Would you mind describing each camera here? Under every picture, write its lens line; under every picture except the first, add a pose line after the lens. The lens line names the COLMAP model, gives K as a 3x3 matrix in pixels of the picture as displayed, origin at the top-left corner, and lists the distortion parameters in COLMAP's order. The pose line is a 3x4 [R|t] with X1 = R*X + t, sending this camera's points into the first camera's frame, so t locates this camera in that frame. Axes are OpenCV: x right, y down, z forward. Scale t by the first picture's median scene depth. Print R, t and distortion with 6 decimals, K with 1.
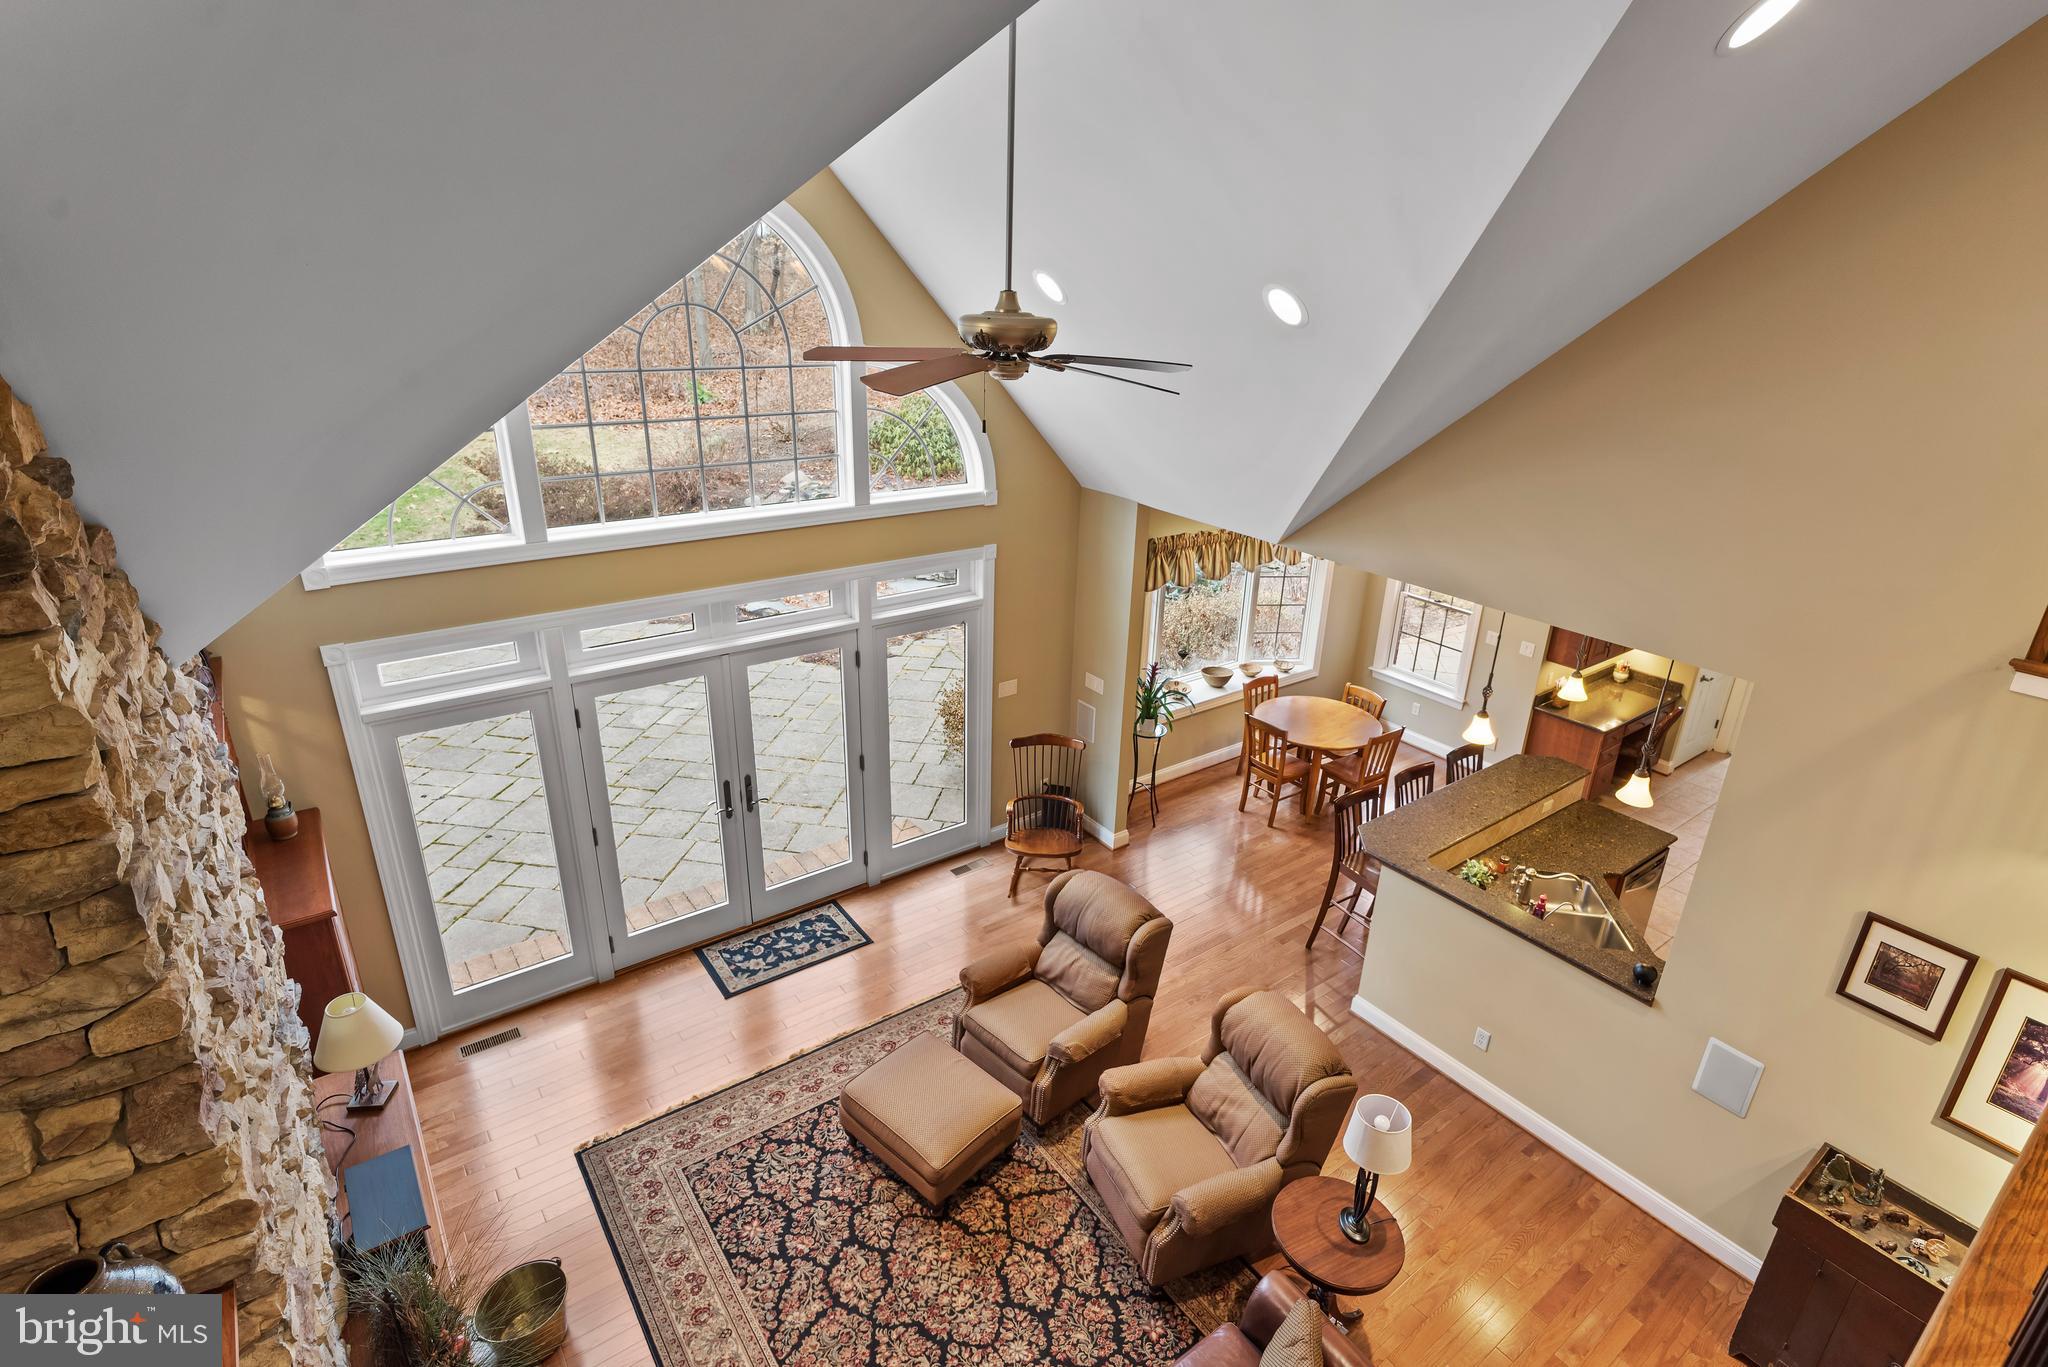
lens RADIAL K [[1011.9, 0, 1037.3], [0, 1011.9, 676.1], [0, 0, 1]] dist [-0.005119, 0.002925]
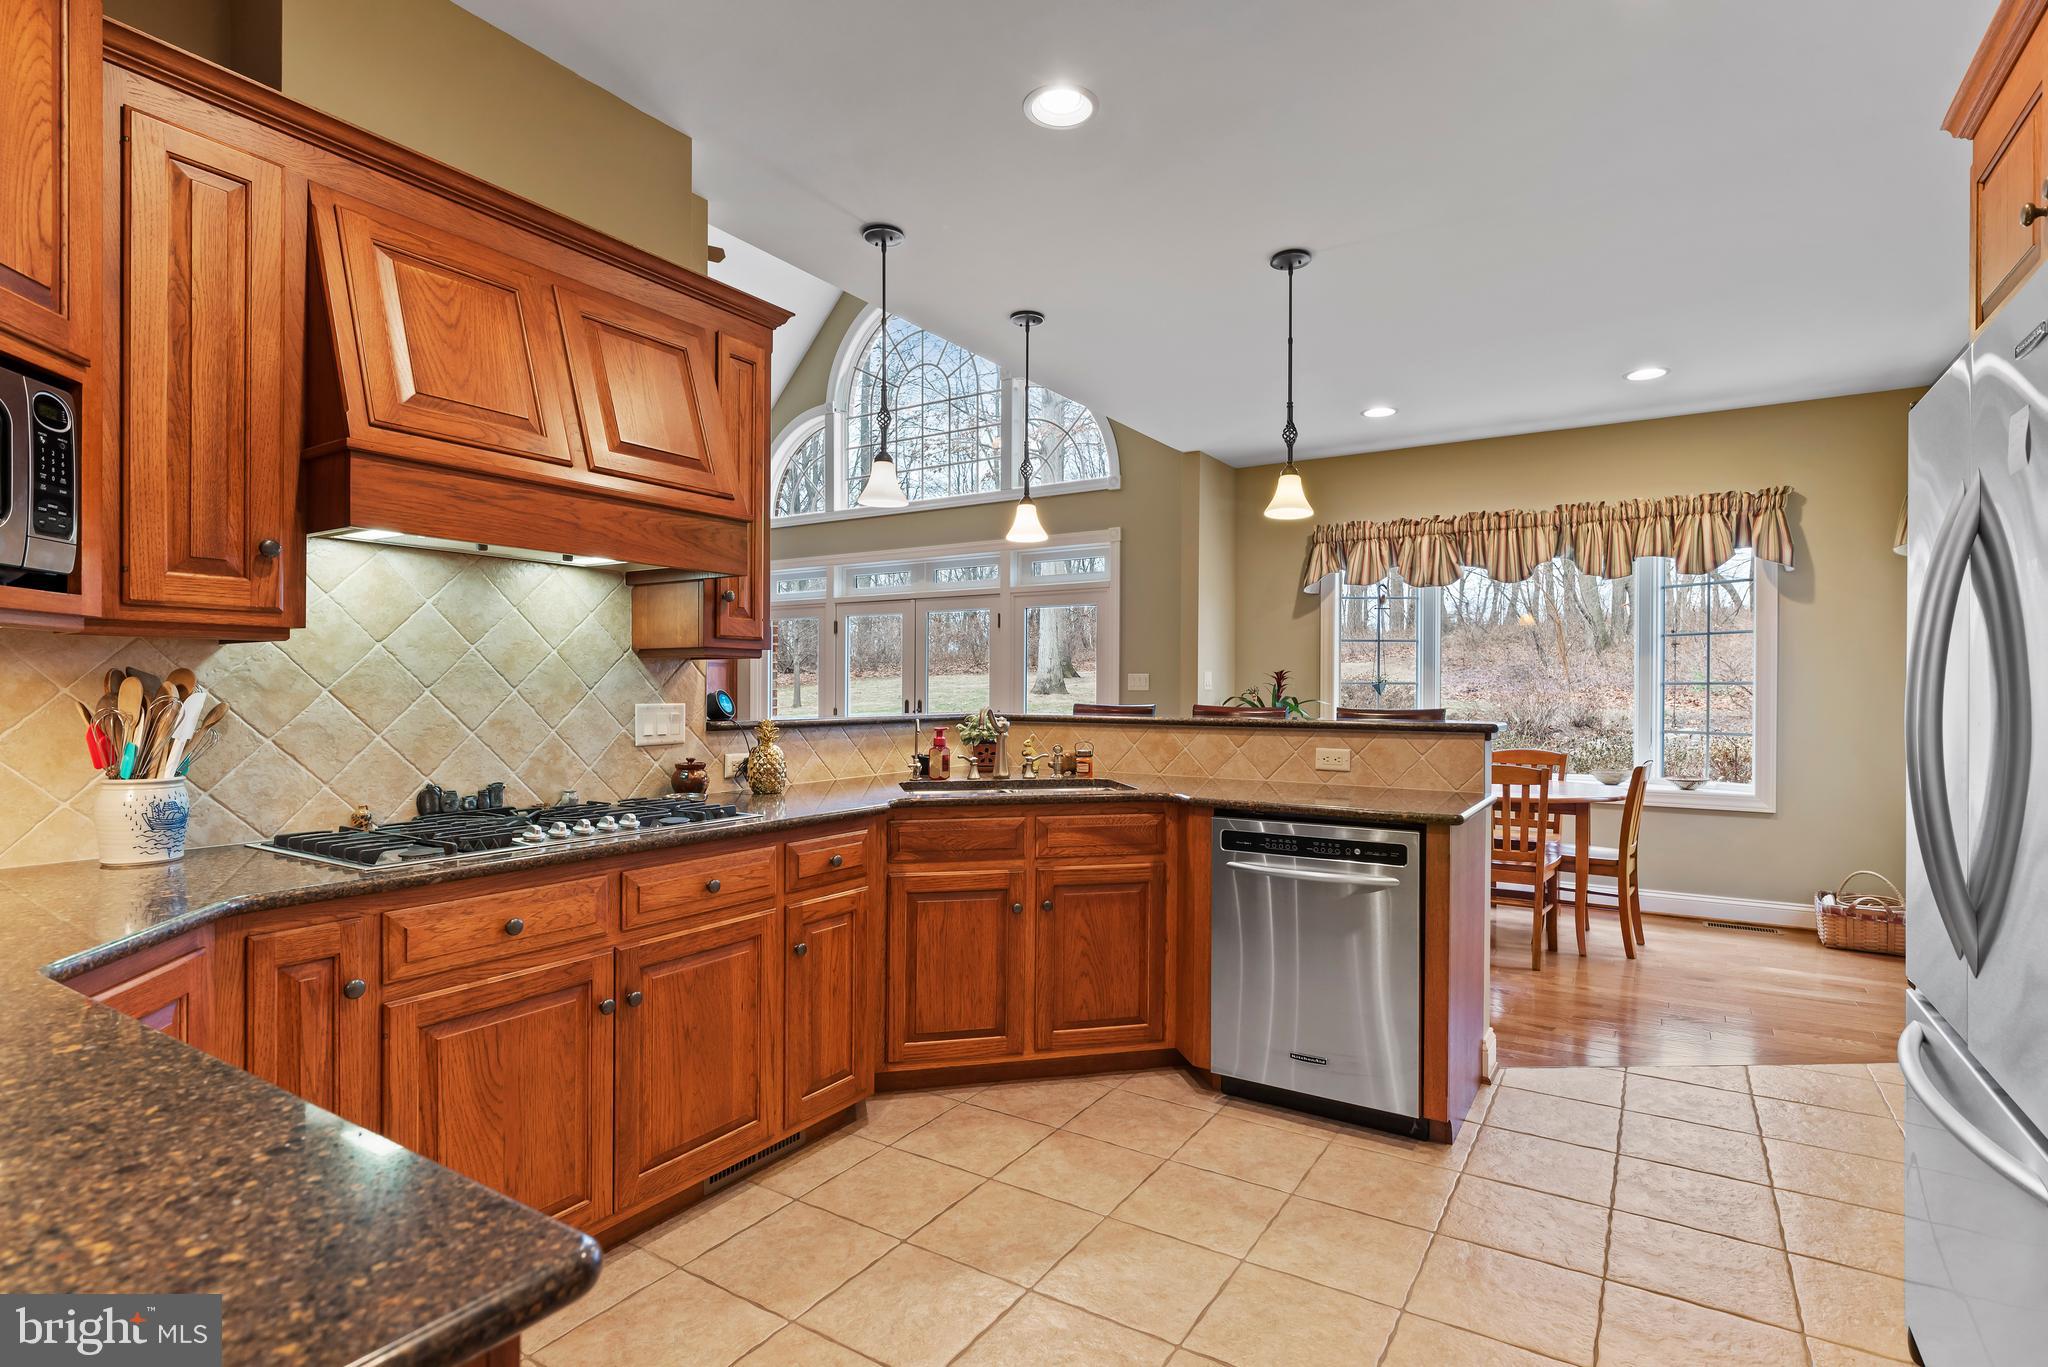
lens RADIAL K [[1011.9, 0, 1031.3], [0, 1011.9, 693.6], [0, 0, 1]] dist [-0.005119, 0.002925]
pose [[0.364099, -0.021939, -0.931102, 1.248463], [-0.335244, 0.929625, -0.152998, 0.307219], [0.868932, 0.367852, 0.331121, 0.904376]]
